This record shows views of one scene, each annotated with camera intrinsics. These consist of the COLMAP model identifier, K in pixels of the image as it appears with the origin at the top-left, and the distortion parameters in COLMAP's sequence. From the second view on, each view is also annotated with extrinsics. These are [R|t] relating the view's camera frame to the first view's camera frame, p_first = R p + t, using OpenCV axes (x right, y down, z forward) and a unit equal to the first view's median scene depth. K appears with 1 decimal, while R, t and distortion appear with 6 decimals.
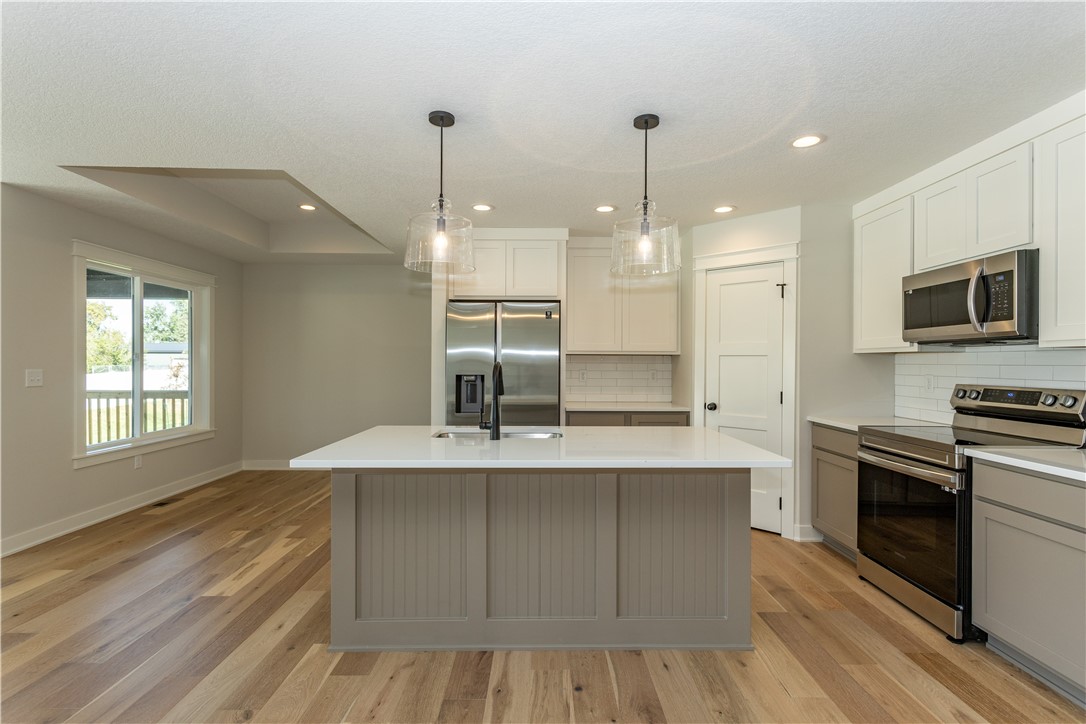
lens RADIAL K [[516.7, 0, 547.5], [0, 516.7, 364.5], [0, 0, 1]] dist [0.005610, -0.001355]
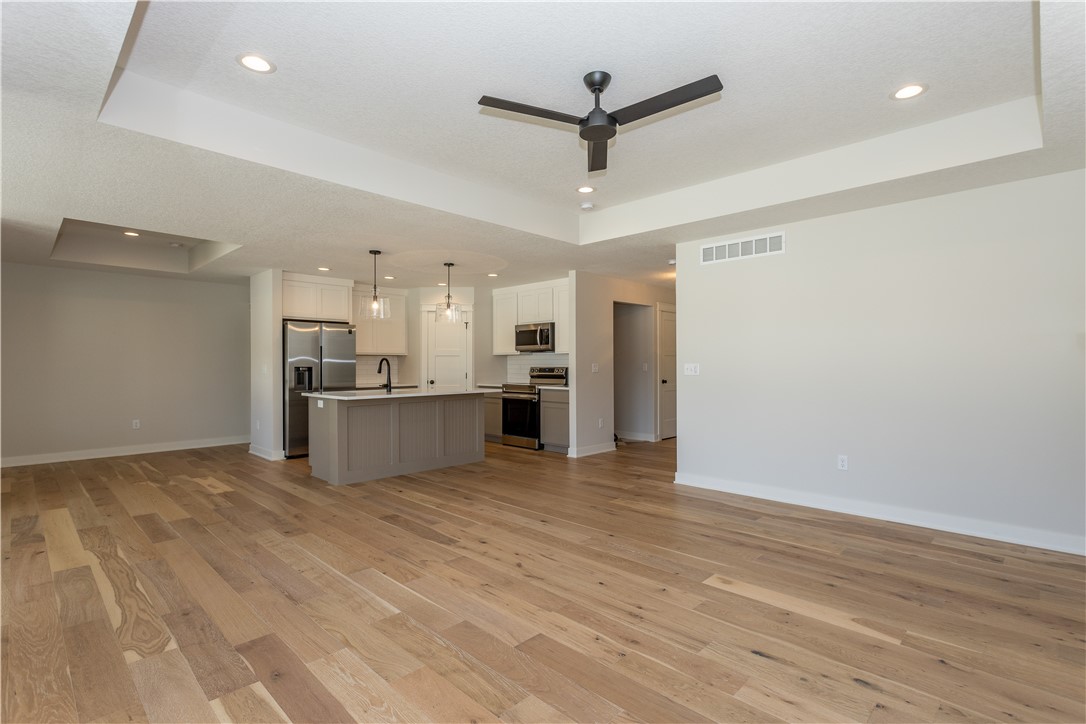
lens RADIAL K [[516.7, 0, 550.6], [0, 516.7, 363.9], [0, 0, 1]] dist [0.005610, -0.001355]
pose [[0.701722, -0.006084, 0.712425, -1.012523], [0.008634, 0.999963, 0.000035, 0.023343], [-0.712399, 0.006127, 0.701748, -0.916638]]
